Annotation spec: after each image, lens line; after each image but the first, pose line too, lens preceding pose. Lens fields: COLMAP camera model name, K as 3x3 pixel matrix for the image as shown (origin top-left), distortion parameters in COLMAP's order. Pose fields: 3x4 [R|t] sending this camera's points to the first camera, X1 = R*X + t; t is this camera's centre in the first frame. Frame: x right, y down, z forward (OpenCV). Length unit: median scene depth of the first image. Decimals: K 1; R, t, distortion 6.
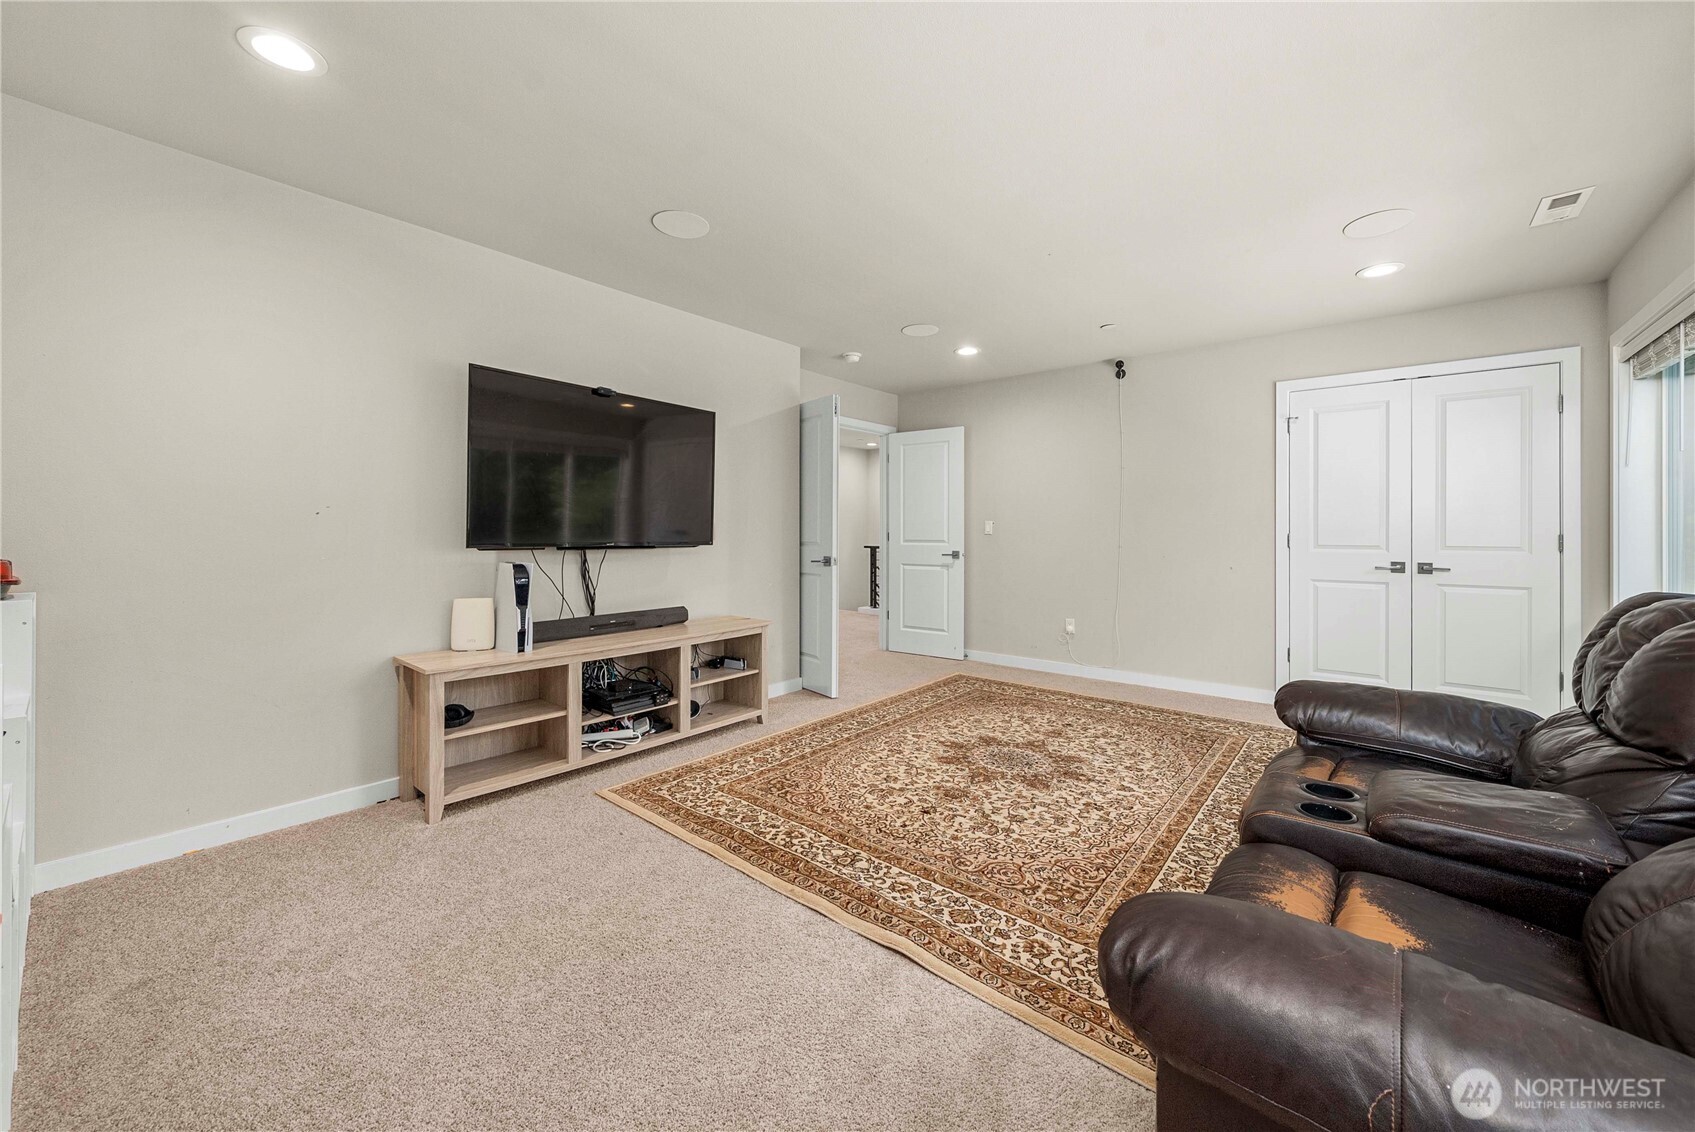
lens RADIAL K [[625.1, 0, 868.7], [0, 625.1, 530.7], [0, 0, 1]] dist [-0.002950, -0.000249]
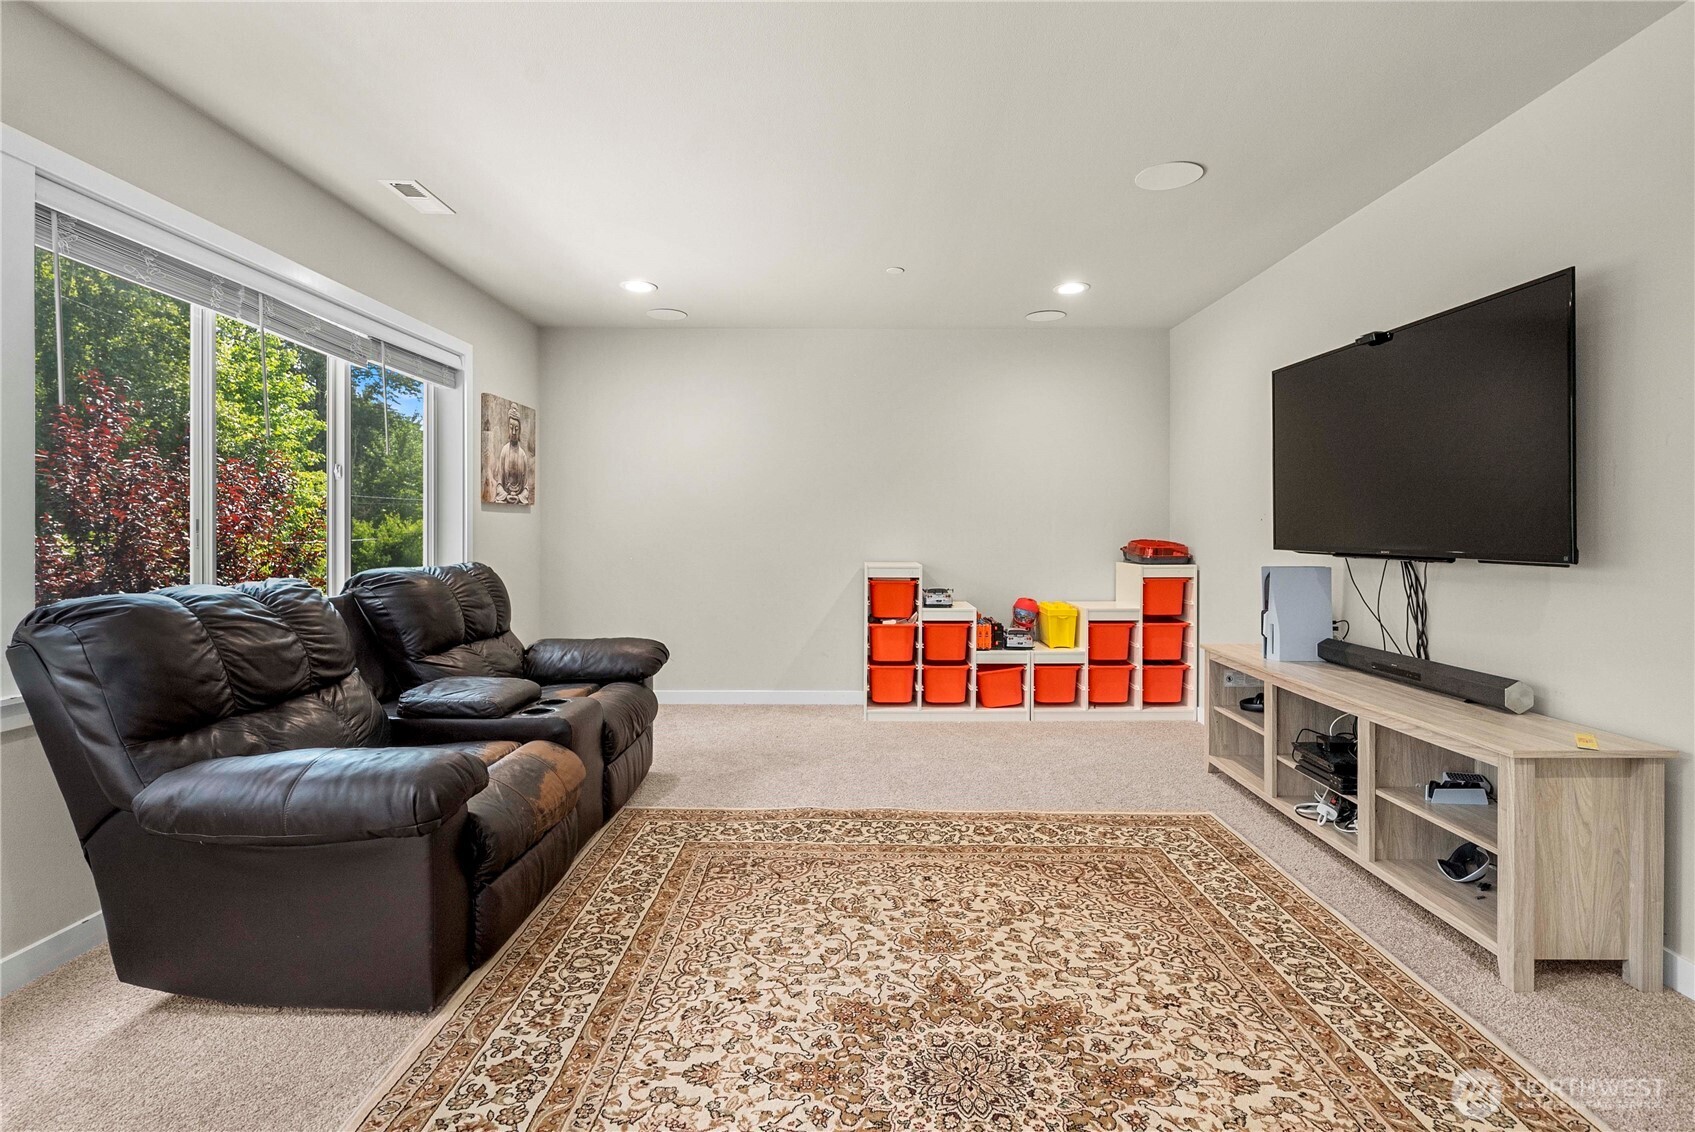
lens RADIAL K [[734.7, 0, 851.0], [0, 734.7, 533.2], [0, 0, 1]] dist [-0.000729, -0.000019]
pose [[-0.776317, -0.002274, -0.630338, 0.699946], [-0.002180, 0.999997, -0.000923, 0.003121], [0.630338, 0.000658, -0.776320, 1.558149]]
